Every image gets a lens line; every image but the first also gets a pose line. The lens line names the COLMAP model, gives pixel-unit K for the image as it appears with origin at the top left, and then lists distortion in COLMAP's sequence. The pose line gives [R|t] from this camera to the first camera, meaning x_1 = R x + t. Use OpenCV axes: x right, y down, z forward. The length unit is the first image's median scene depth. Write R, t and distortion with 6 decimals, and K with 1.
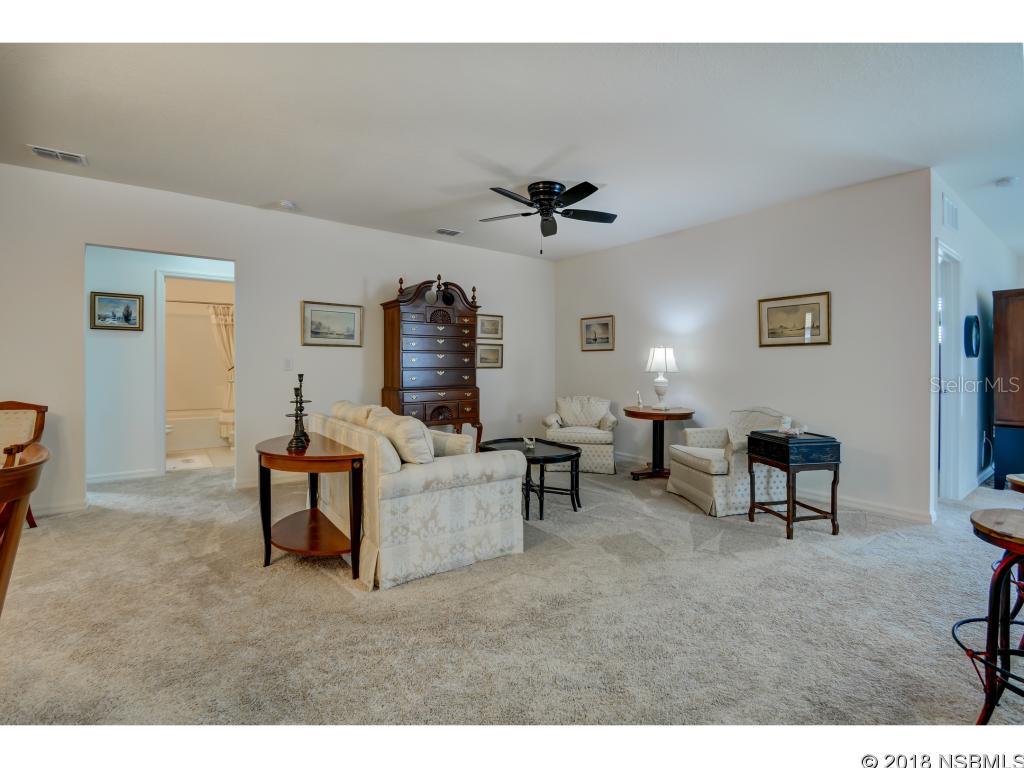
lens RADIAL K [[480.4, 0, 516.4], [0, 480.4, 375.2], [0, 0, 1]] dist [0.000398, -0.002250]
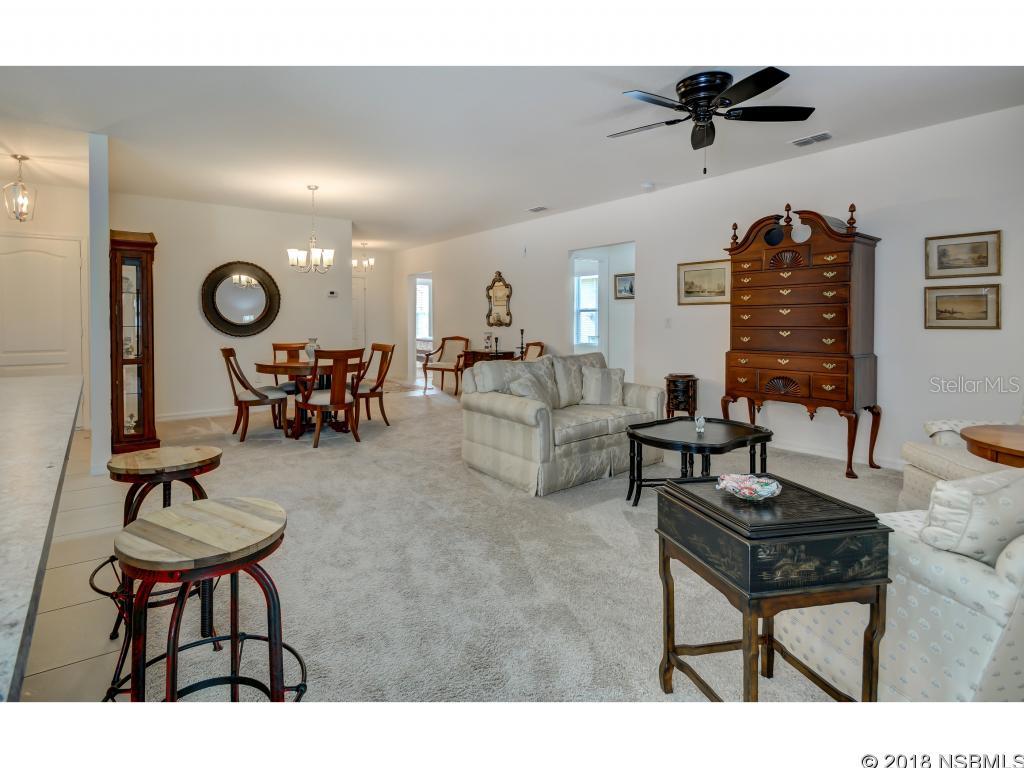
lens RADIAL K [[522.2, 0, 453.3], [0, 522.2, 331.4], [0, 0, 1]] dist [0.003157, -0.003088]
pose [[-0.073791, 0.015076, -0.997160, 0.689960], [-0.022089, 0.999616, 0.016748, -0.010030], [0.997029, 0.023262, -0.073430, 0.524639]]
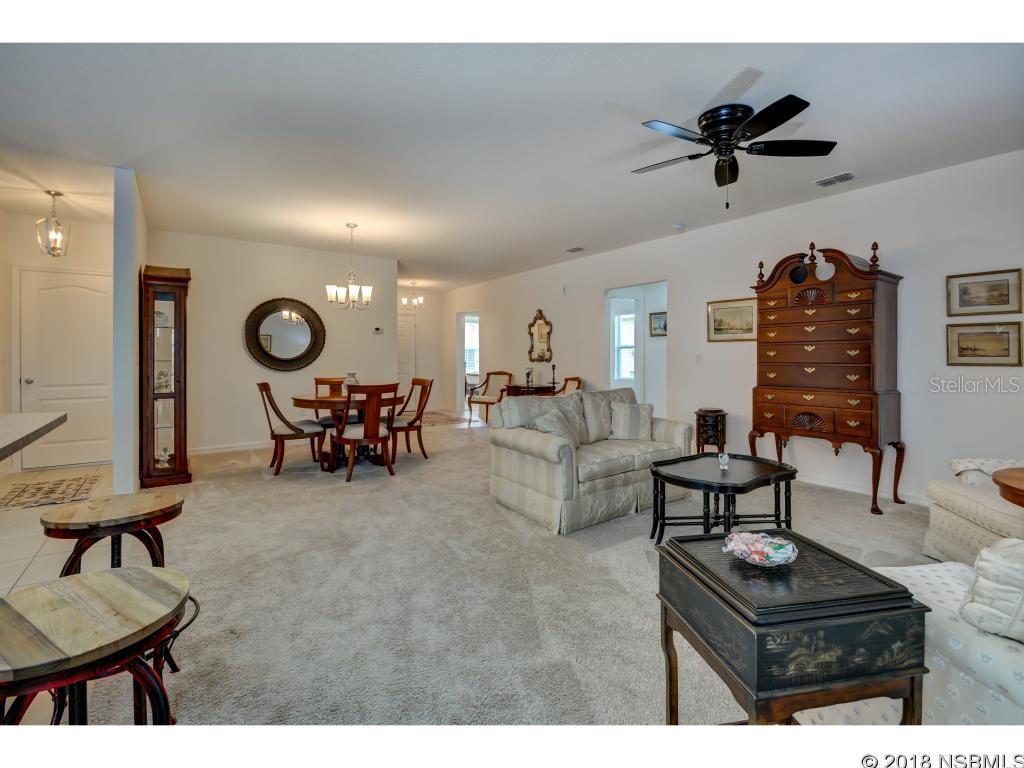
lens RADIAL K [[480.4, 0, 514.5], [0, 480.4, 359.1], [0, 0, 1]] dist [0.000398, -0.002250]
pose [[-0.065468, -0.000586, -0.997855, 0.628343], [-0.025240, 0.999681, 0.001068, -0.010530], [0.997535, 0.025256, -0.065462, 0.563142]]
